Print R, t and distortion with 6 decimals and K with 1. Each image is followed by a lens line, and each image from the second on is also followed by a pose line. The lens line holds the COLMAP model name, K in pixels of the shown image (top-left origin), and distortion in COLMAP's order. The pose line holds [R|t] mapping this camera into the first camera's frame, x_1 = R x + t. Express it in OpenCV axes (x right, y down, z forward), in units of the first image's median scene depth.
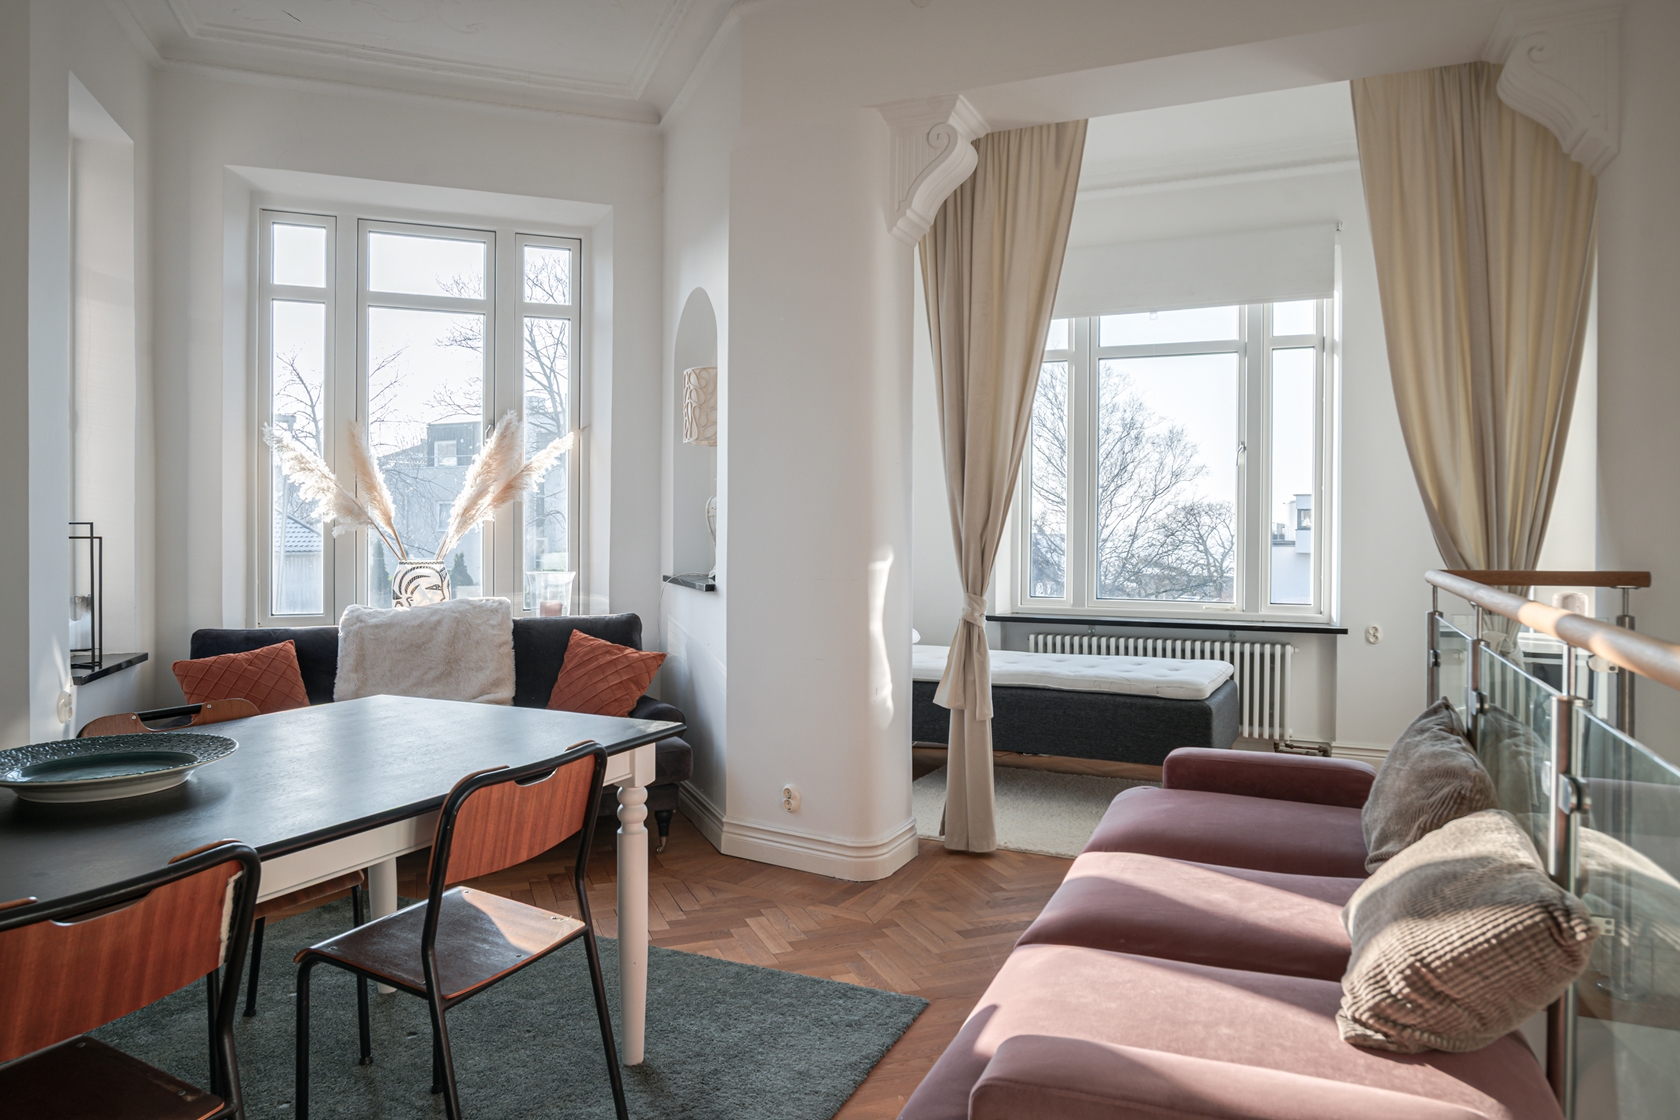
lens RADIAL K [[1128.8, 0, 837.5], [0, 1128.8, 536.6], [0, 0, 1]] dist [-0.007651, -0.000863]
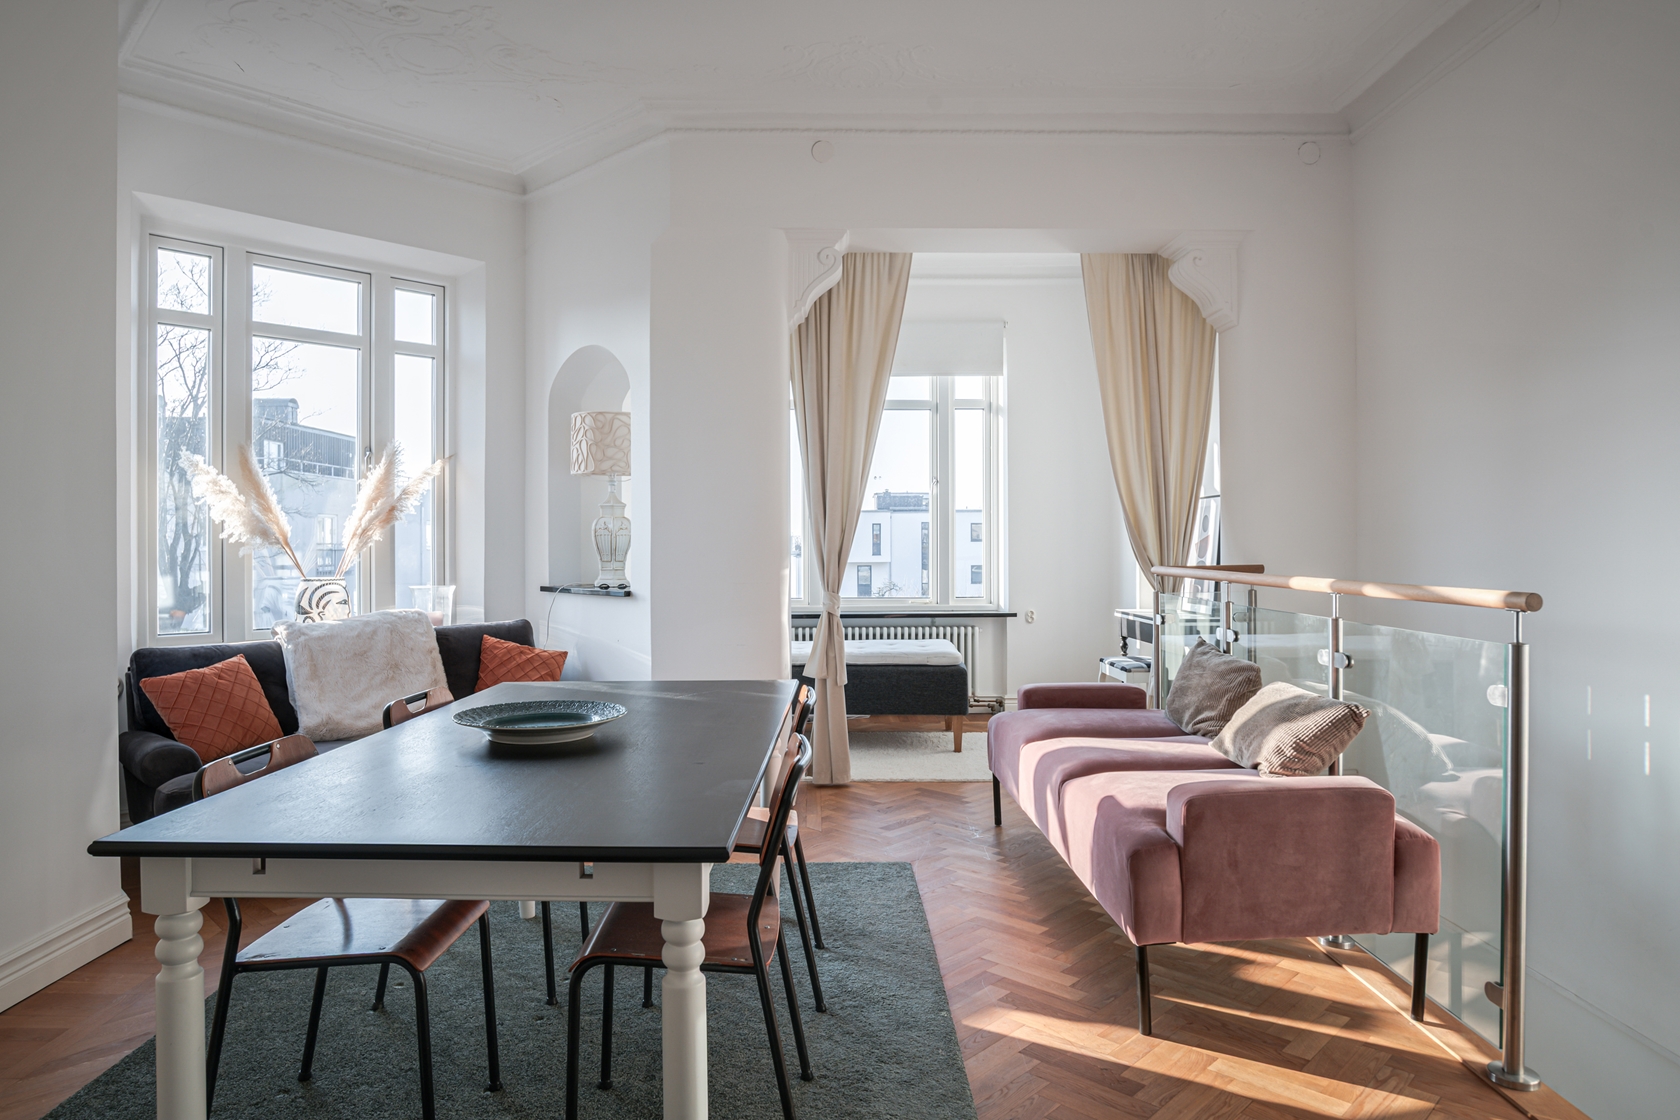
lens RADIAL K [[1128.8, 0, 837.5], [0, 1128.8, 536.6], [0, 0, 1]] dist [-0.007651, -0.000863]
pose [[0.892416, -0.005152, 0.451185, -0.424127], [0.012343, 0.999839, -0.012996, 0.002014], [-0.451046, 0.017167, 0.892336, -0.179620]]
